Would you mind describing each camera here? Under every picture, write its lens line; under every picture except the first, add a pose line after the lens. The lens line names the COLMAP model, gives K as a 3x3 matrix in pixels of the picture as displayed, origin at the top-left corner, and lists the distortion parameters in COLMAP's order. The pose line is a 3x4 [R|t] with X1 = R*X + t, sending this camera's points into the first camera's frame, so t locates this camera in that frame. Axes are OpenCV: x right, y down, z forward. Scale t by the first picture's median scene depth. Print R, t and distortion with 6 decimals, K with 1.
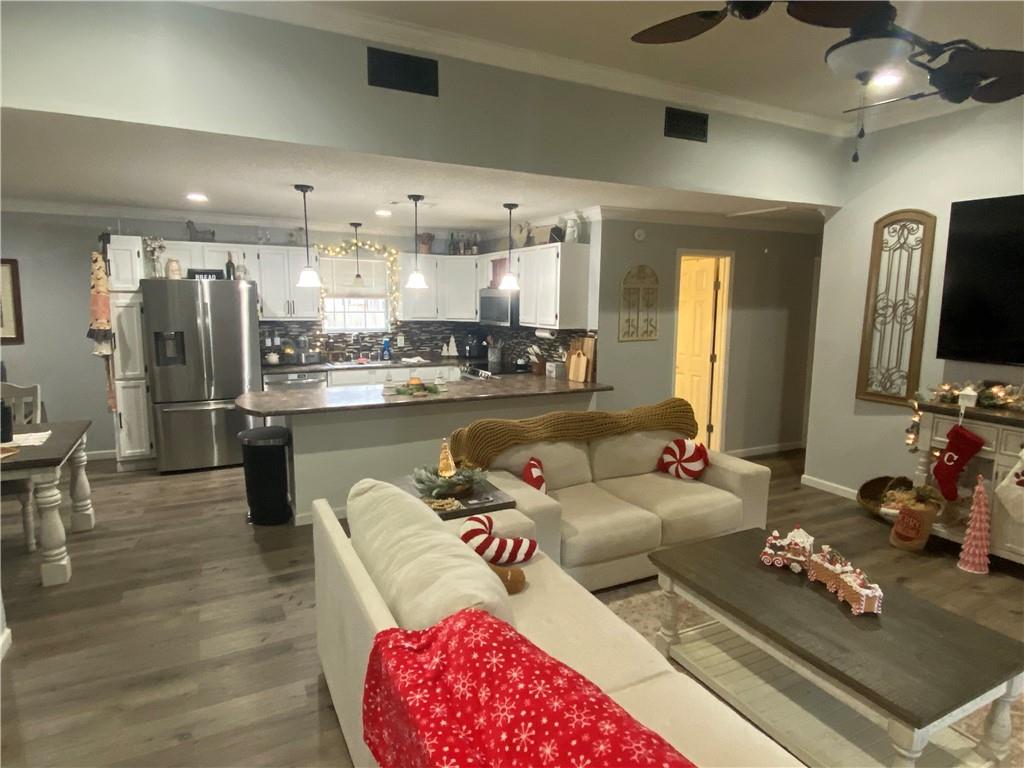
lens RADIAL K [[584.5, 0, 512.0], [0, 584.5, 384.0], [0, 0, 1]] dist [0.117336, -0.127477]
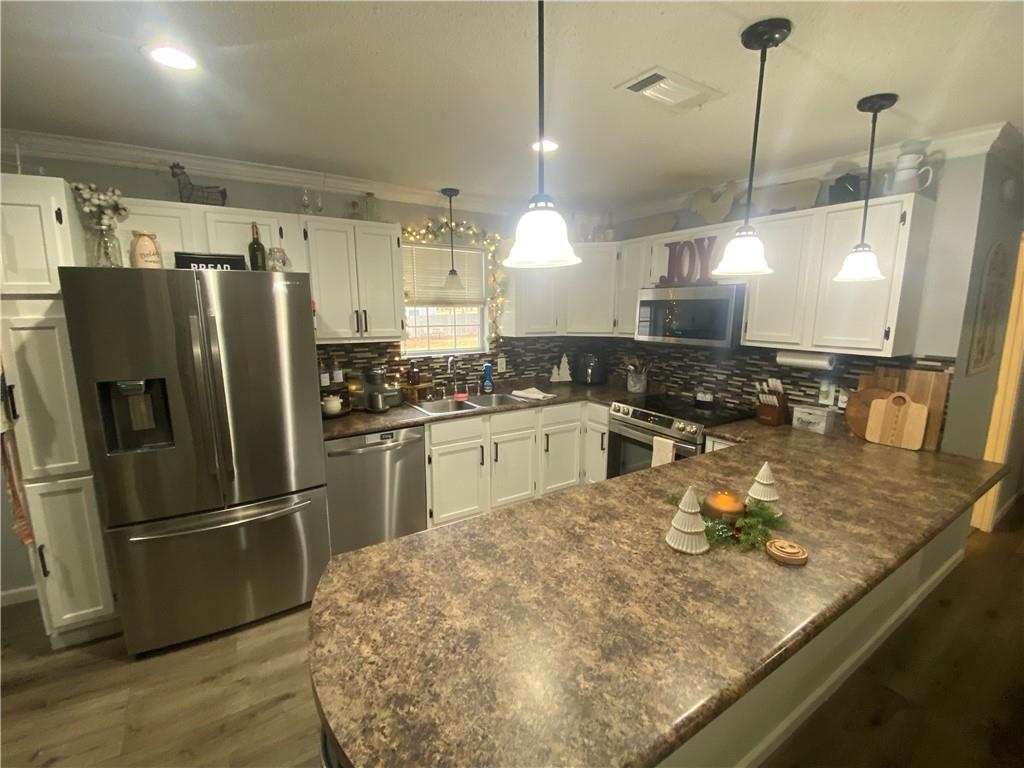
lens RADIAL K [[440.4, 0, 514.3], [0, 440.4, 388.7], [0, 0, 1]] dist [0.040266, -0.029045]
pose [[0.995149, -0.024573, 0.095256, -0.297753], [0.020802, 0.998968, 0.040381, -0.085703], [-0.096150, -0.038204, 0.994633, 0.603529]]
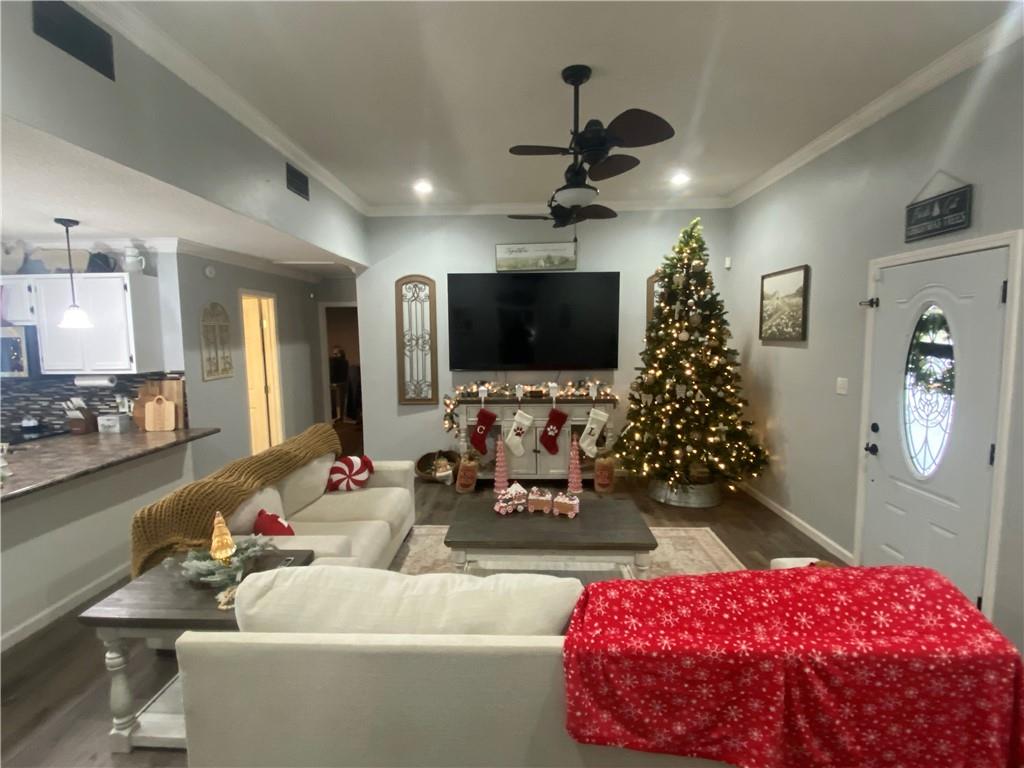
lens RADIAL K [[503.3, 0, 512.0], [0, 503.3, 384.0], [0, 0, 1]] dist [0.000510, -0.013459]
pose [[0.470923, -0.102130, 0.876243, -0.293251], [0.143173, 0.988955, 0.038322, -0.027522], [-0.870479, 0.107408, 0.480344, 0.173938]]
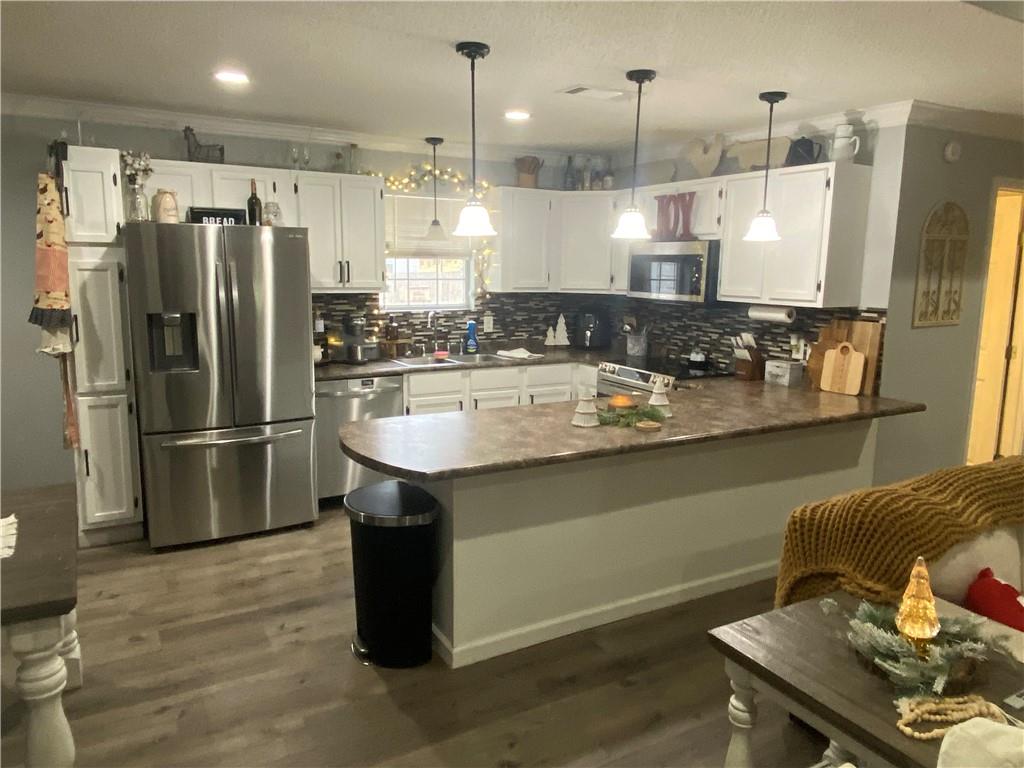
lens RADIAL K [[726.6, 0, 512.0], [0, 726.6, 384.0], [0, 0, 1]] dist [0.097938, -0.119358]
pose [[0.998795, -0.003575, 0.048942, -0.267100], [0.002465, 0.999739, 0.022726, -0.032256], [-0.049011, -0.022578, 0.998543, 0.251187]]
